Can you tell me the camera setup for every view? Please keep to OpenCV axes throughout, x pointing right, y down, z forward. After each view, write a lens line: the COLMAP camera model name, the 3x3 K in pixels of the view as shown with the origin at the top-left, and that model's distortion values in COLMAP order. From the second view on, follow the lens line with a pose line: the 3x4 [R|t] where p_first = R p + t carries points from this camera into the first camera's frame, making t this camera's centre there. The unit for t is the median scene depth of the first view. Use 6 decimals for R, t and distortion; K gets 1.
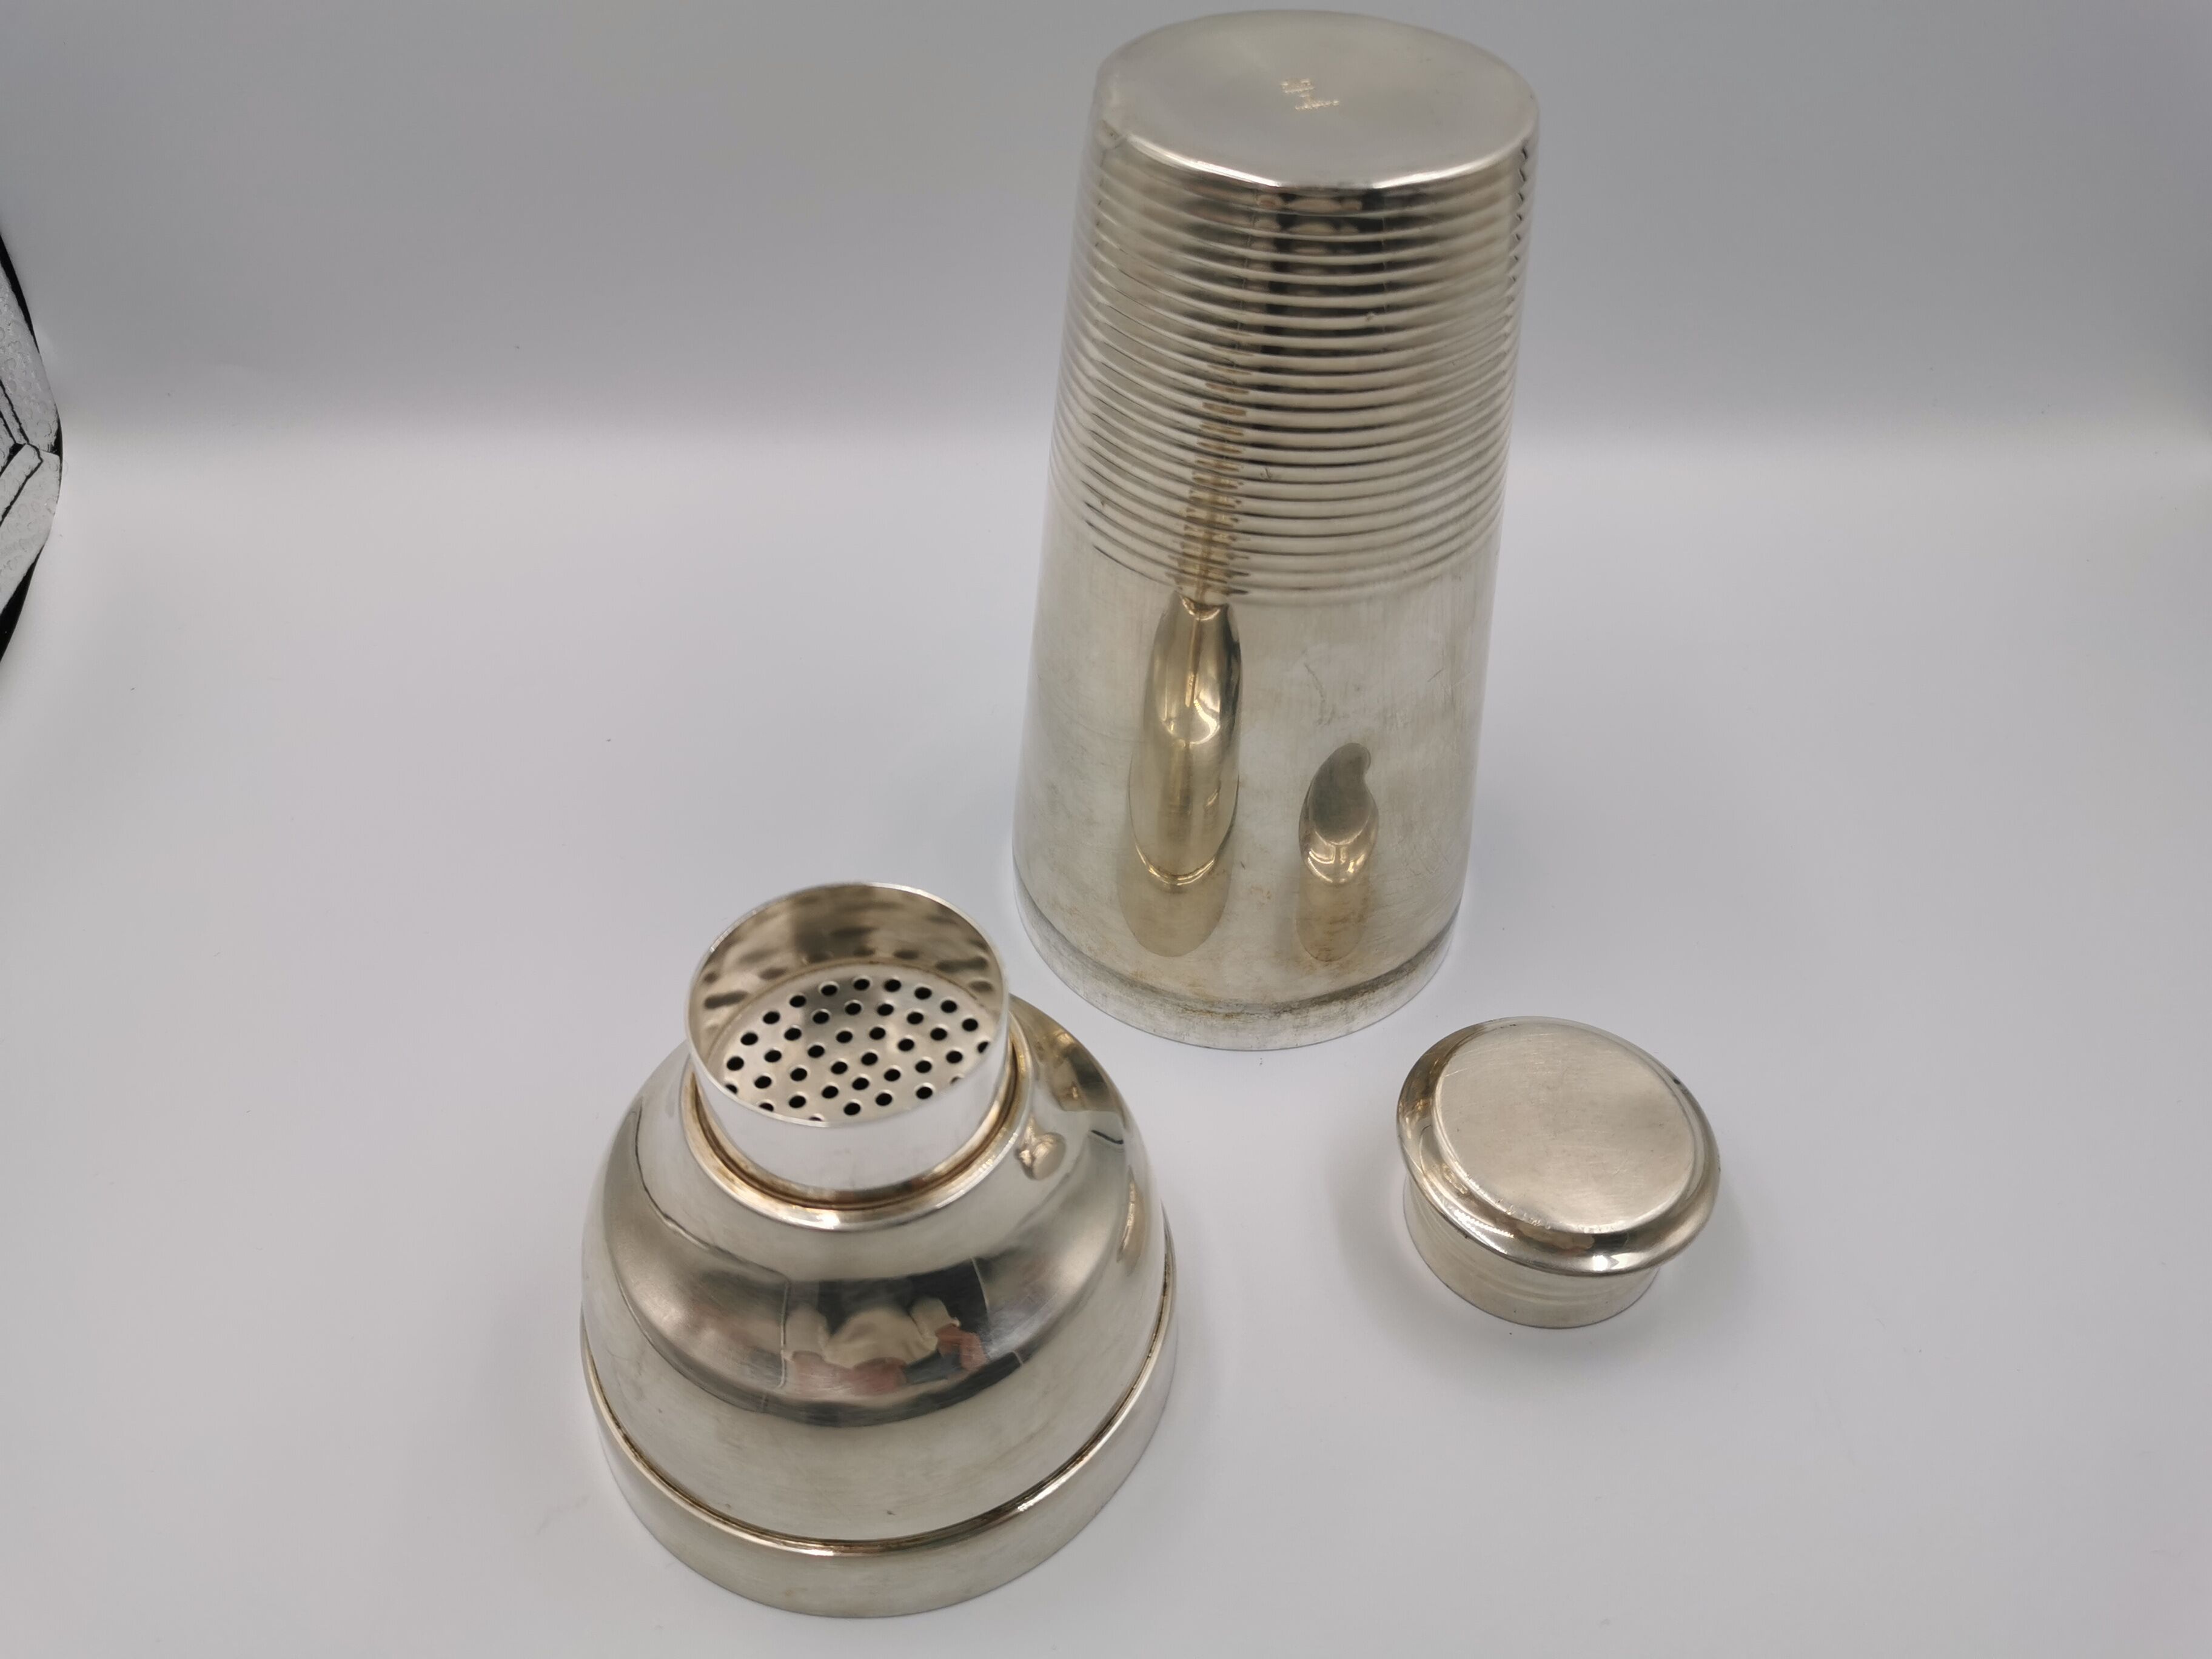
lens RADIAL K [[1722.6, 0, 1102.5], [0, 1722.6, 829.7], [0, 0, 1]] dist [-0.003199, -0.032500]
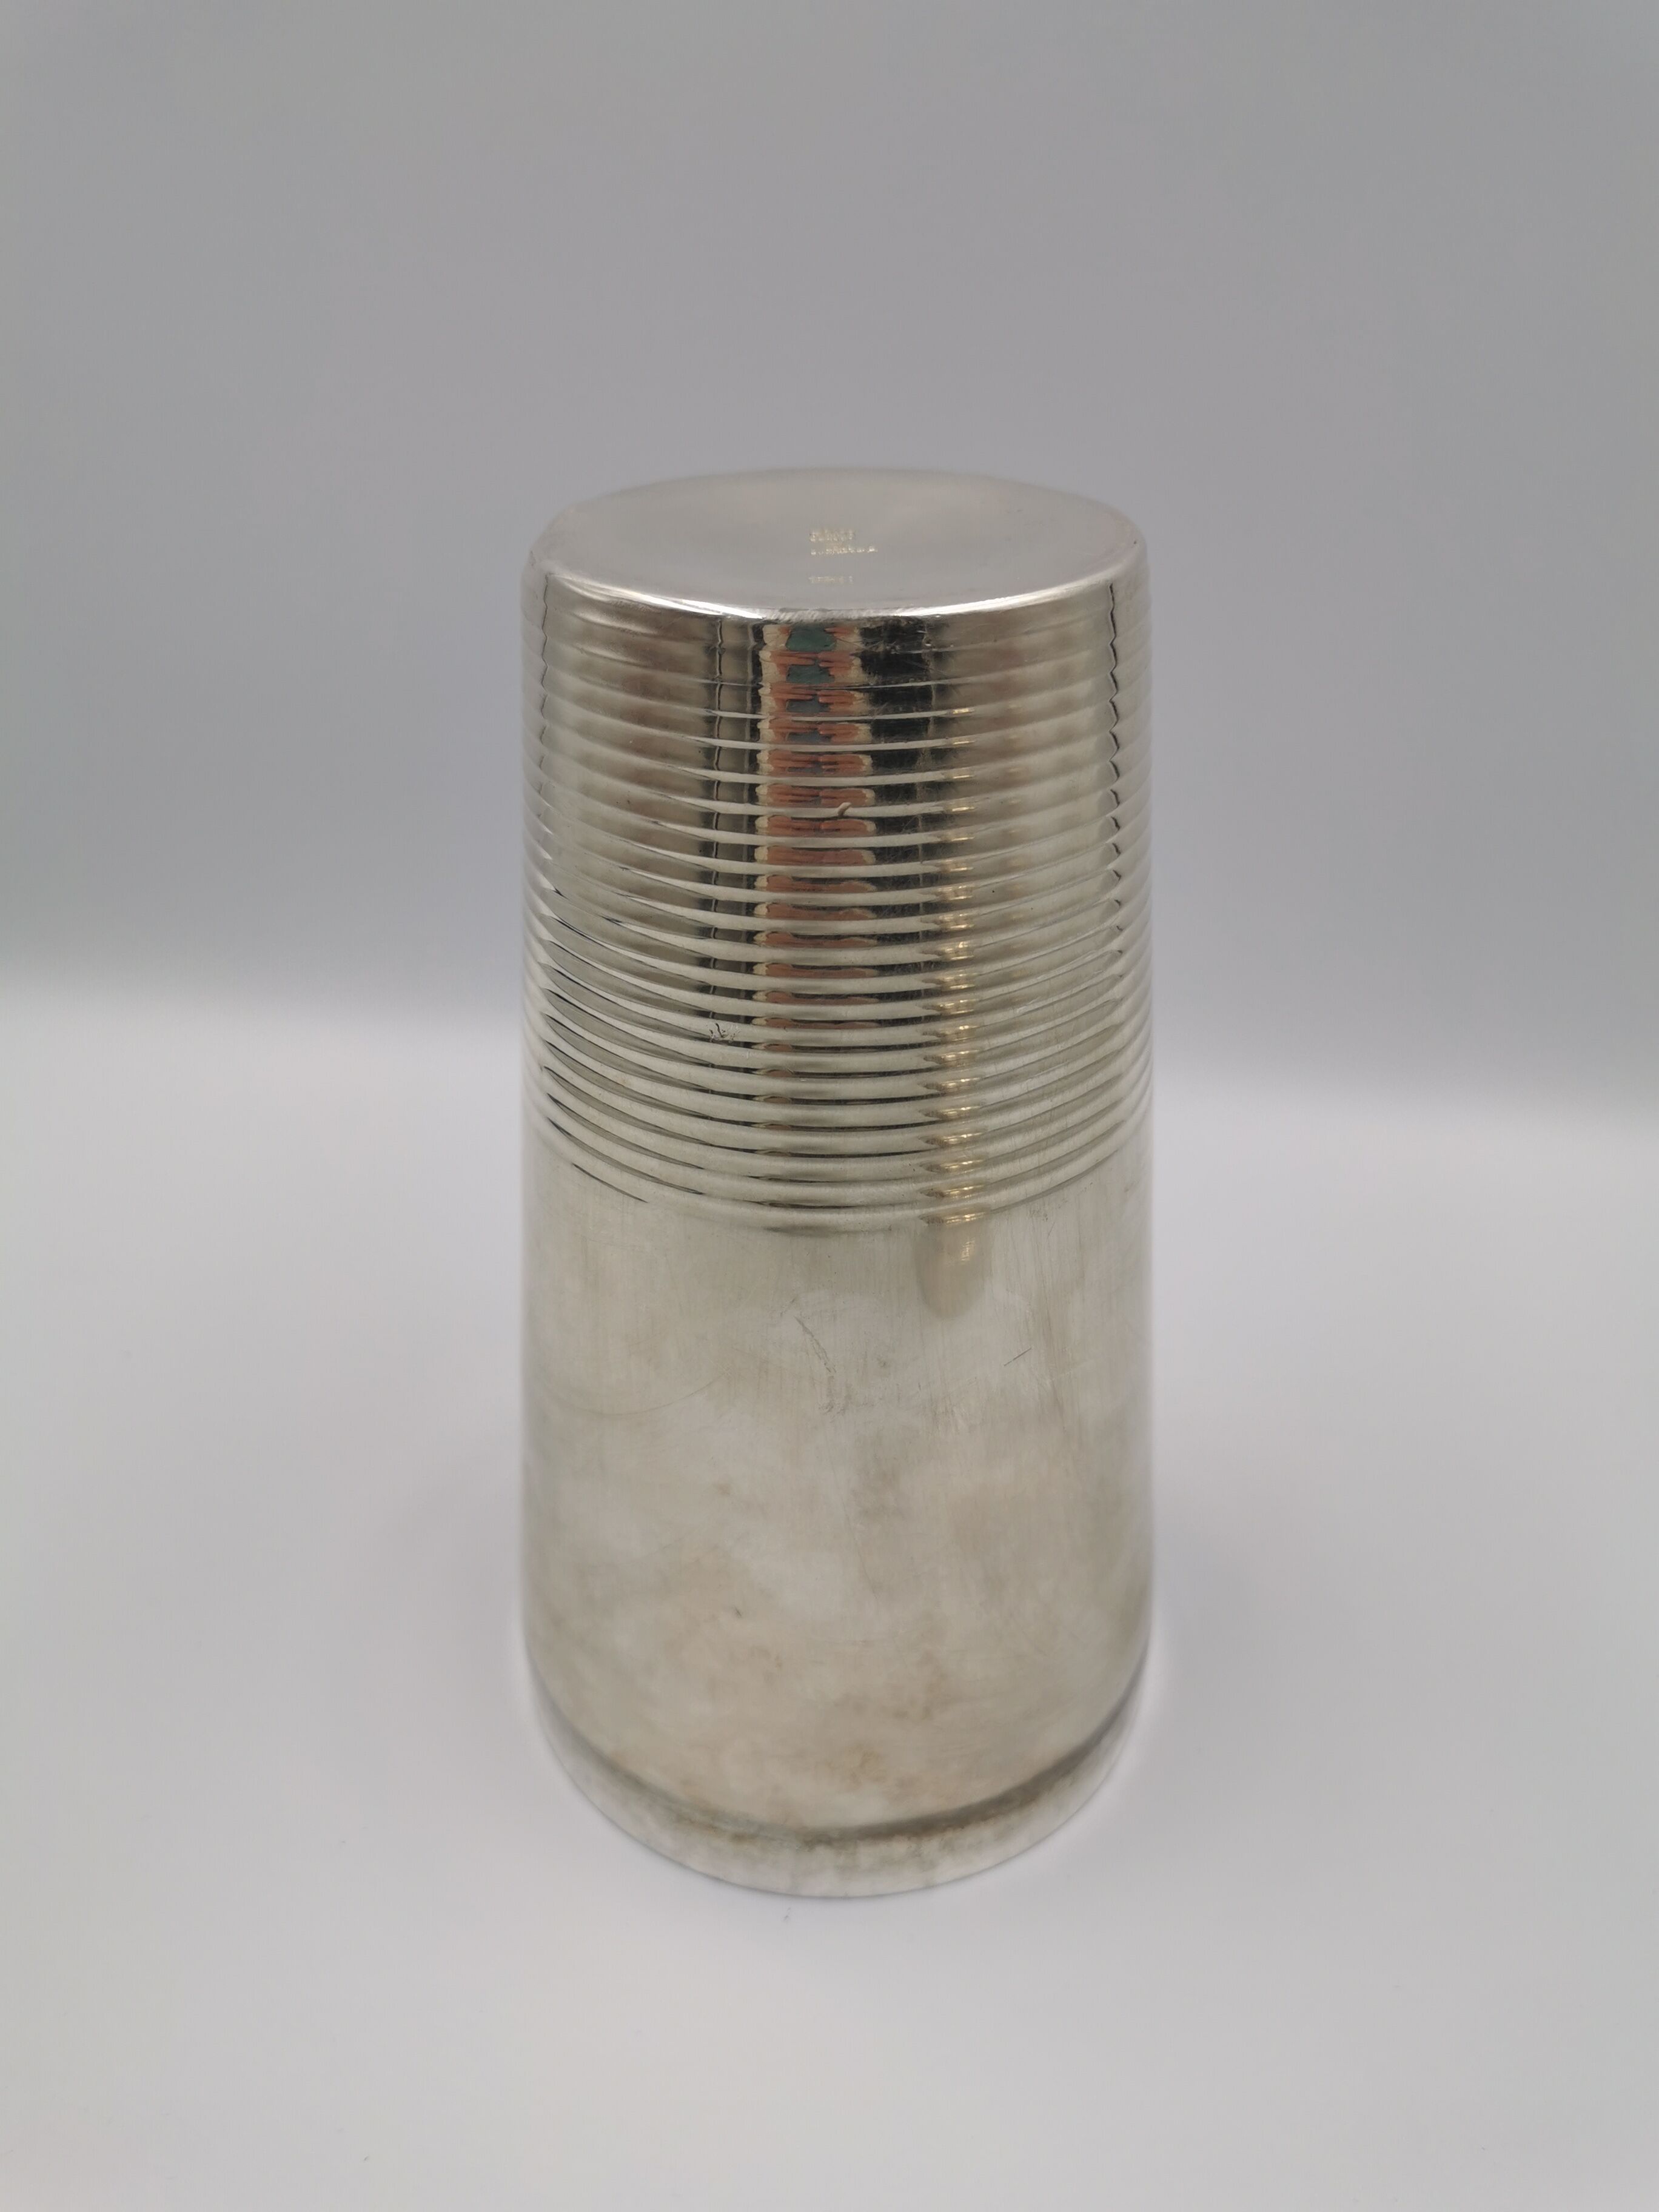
lens RADIAL K [[1722.6, 0, 821.0], [0, 1722.6, 1091.3], [0, 0, 1]] dist [-0.003199, -0.032500]
pose [[0.982177, 0.067982, -0.175231, 0.211941], [-0.108987, 0.965552, -0.236284, -0.020649], [0.153132, 0.251171, 0.955753, 0.290822]]
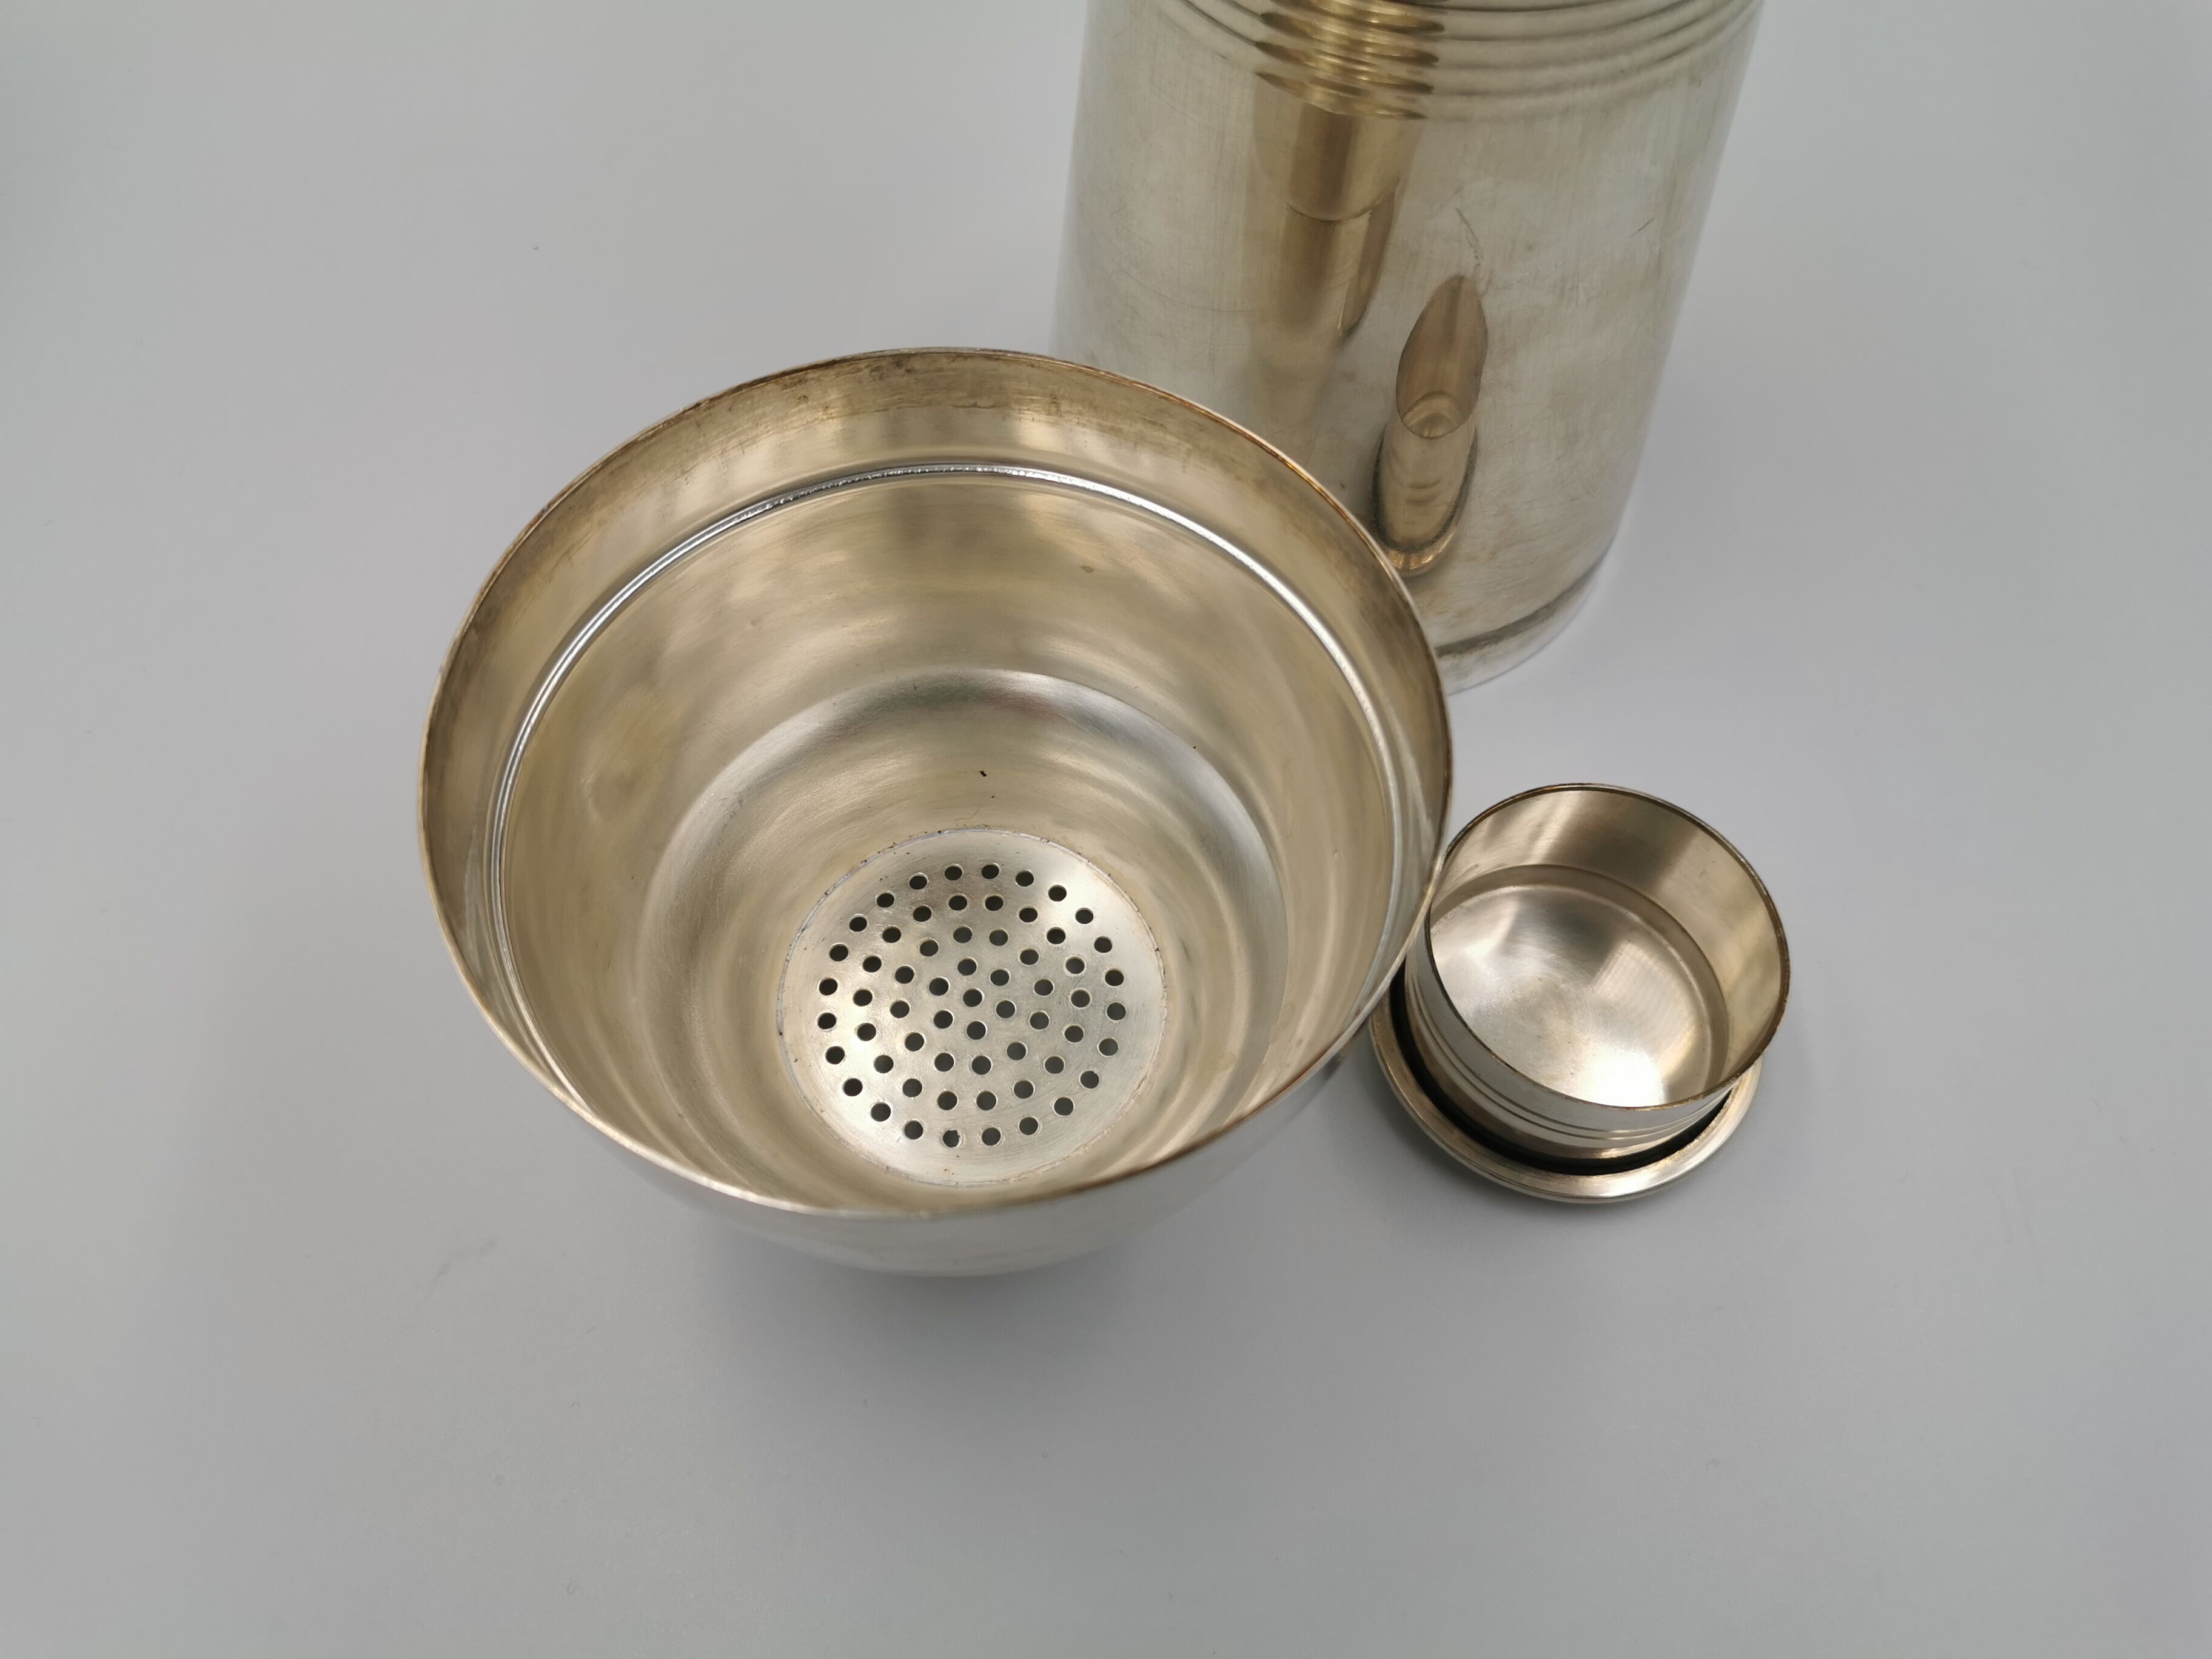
lens RADIAL K [[1722.6, 0, 1108.6], [0, 1722.6, 829.6], [0, 0, 1]] dist [-0.003199, -0.032500]
pose [[0.998325, 0.049701, -0.029621, 0.010112], [-0.038867, 0.955324, 0.292993, -0.049098], [0.042860, -0.291351, 0.955656, 0.237043]]
